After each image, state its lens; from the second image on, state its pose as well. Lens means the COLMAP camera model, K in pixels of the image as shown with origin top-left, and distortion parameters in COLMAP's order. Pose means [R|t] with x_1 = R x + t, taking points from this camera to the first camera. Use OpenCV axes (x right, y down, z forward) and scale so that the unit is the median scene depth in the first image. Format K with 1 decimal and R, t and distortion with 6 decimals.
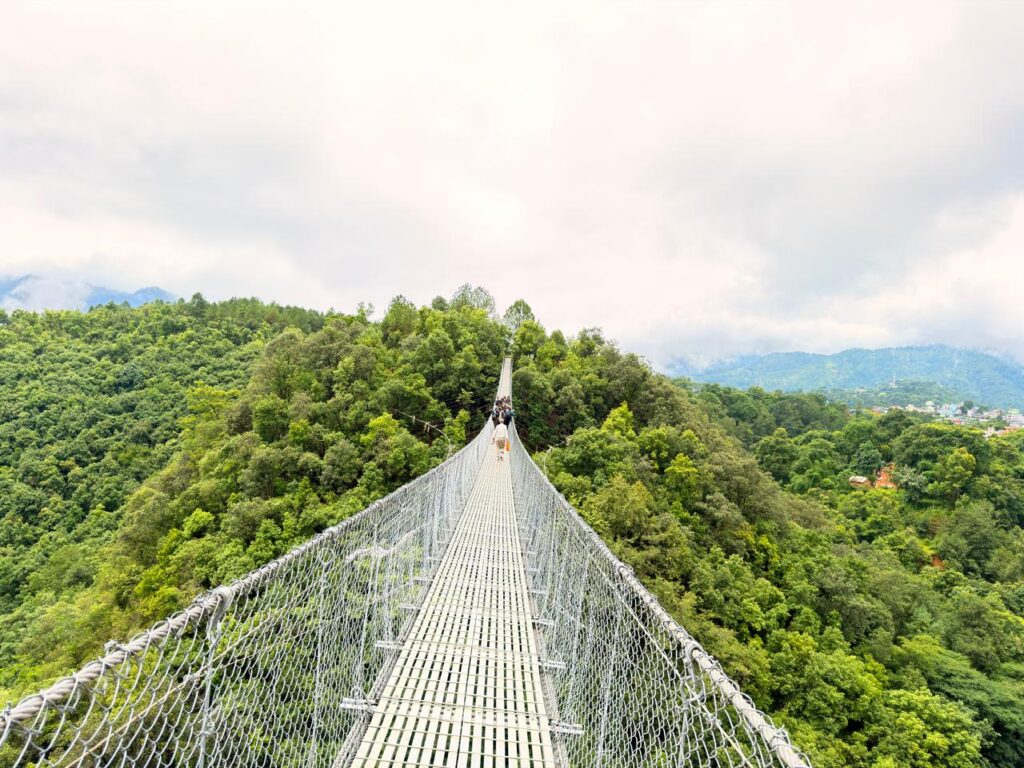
lens RADIAL K [[713.3, 0, 513.3], [0, 713.3, 371.9], [0, 0, 1]] dist [0.078459, -0.127321]
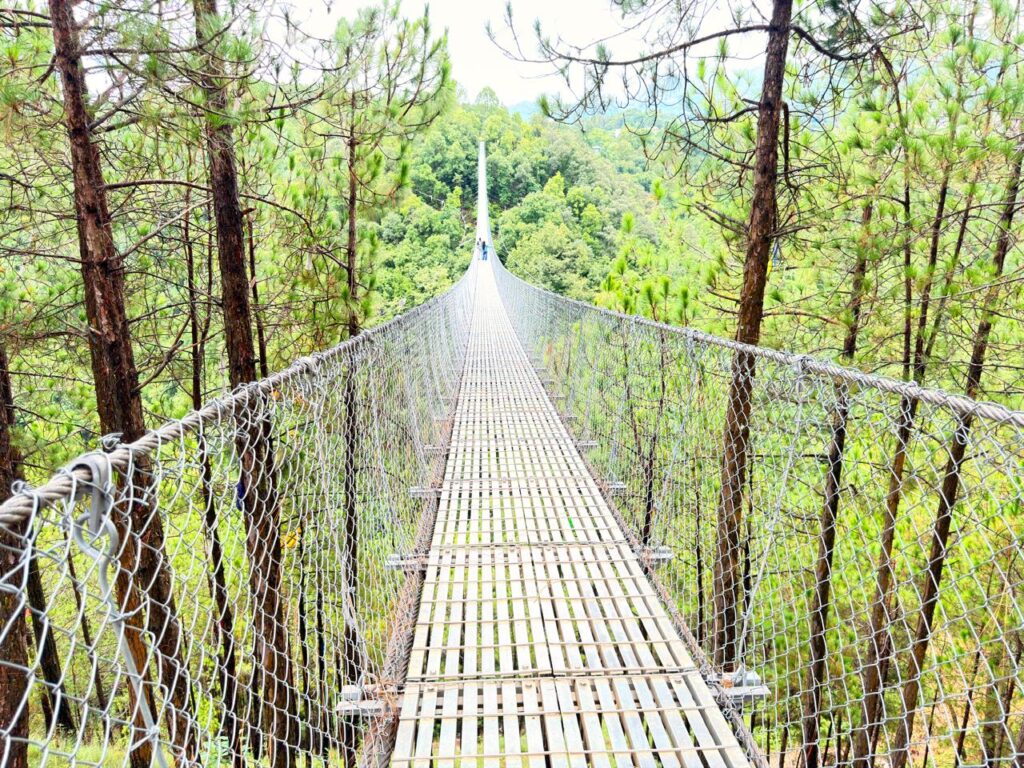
lens RADIAL K [[713.3, 0, 503.1], [0, 713.3, 389.3], [0, 0, 1]] dist [0.099772, -0.187176]
pose [[0.996583, -0.081934, -0.010401, 0.011209], [0.080034, 0.926942, 0.366569, -0.102692], [-0.020393, -0.366149, 0.930333, -0.637763]]
